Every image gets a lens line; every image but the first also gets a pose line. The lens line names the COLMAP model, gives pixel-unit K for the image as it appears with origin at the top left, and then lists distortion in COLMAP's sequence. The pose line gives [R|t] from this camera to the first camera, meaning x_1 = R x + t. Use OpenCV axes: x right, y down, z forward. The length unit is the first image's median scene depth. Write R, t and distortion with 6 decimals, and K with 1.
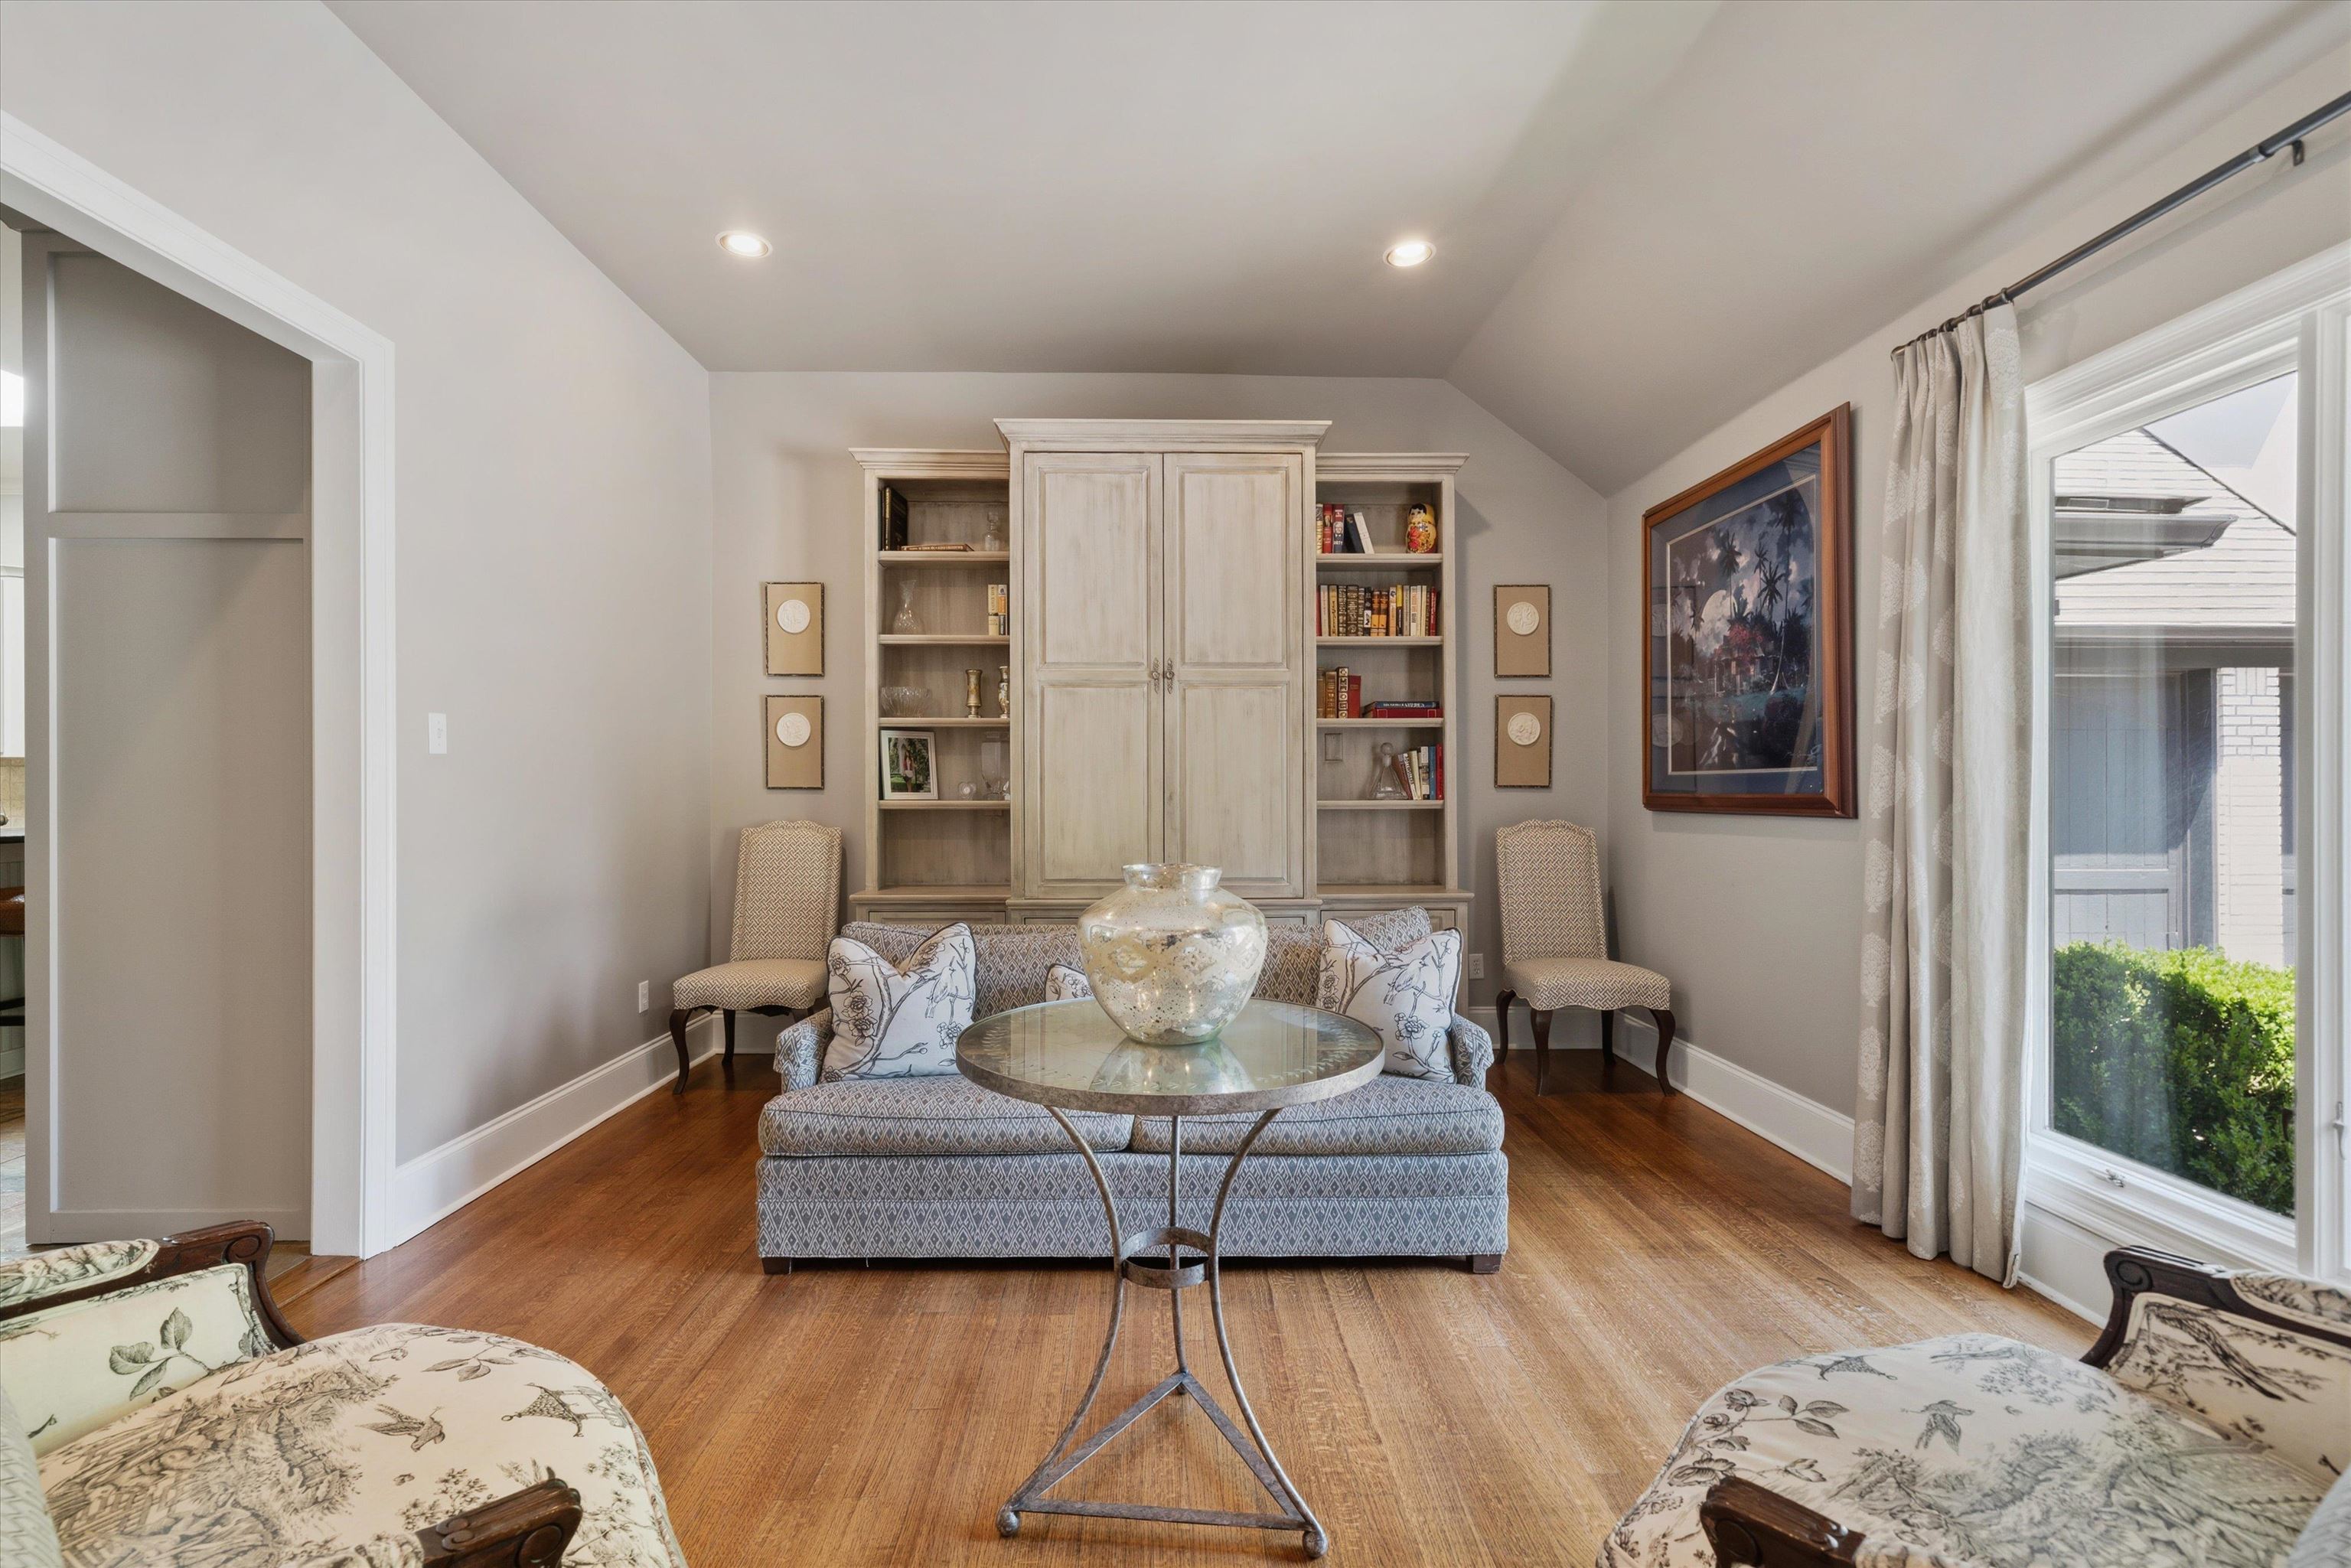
lens RADIAL K [[1086.8, 0, 1168.5], [0, 1086.8, 778.4], [0, 0, 1]] dist [0.002667, 0.000038]
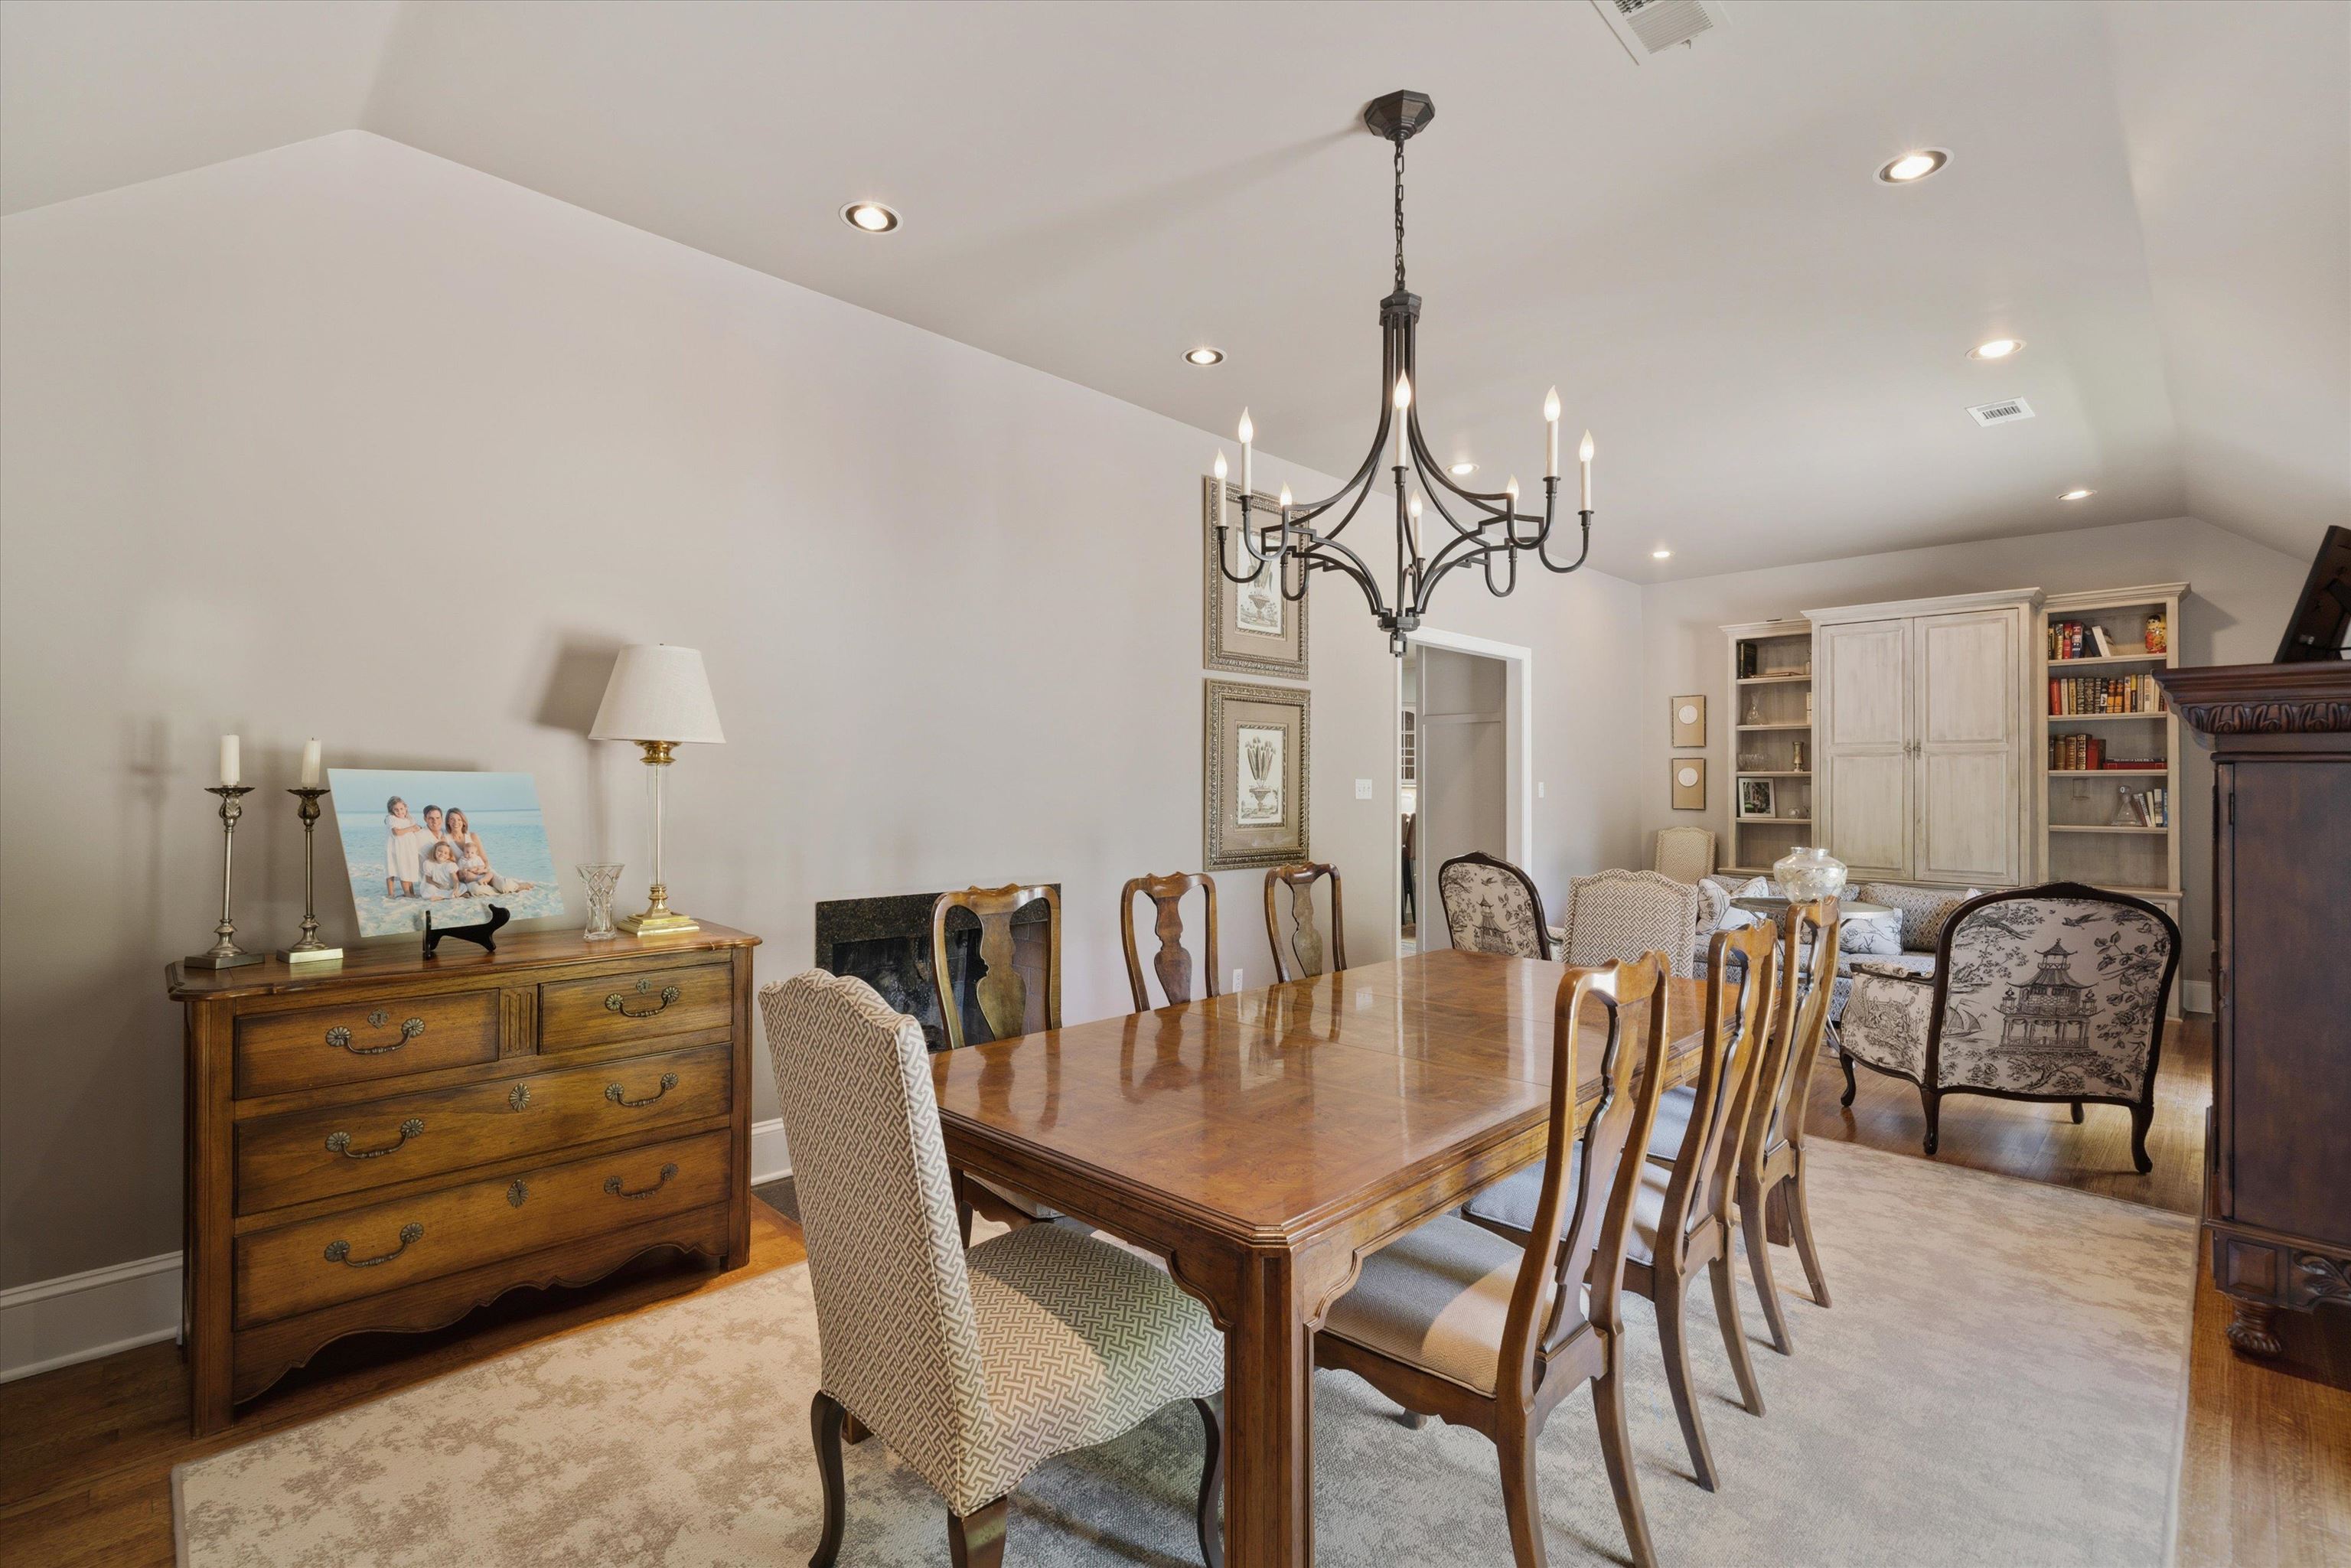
lens RADIAL K [[1086.8, 0, 1165.4], [0, 1086.8, 772.7], [0, 0, 1]] dist [0.002667, 0.000038]
pose [[0.698875, -0.002641, -0.715239, 0.358237], [-0.003735, 0.999966, -0.007342, -0.037304], [0.715234, 0.007803, 0.698841, -0.929881]]
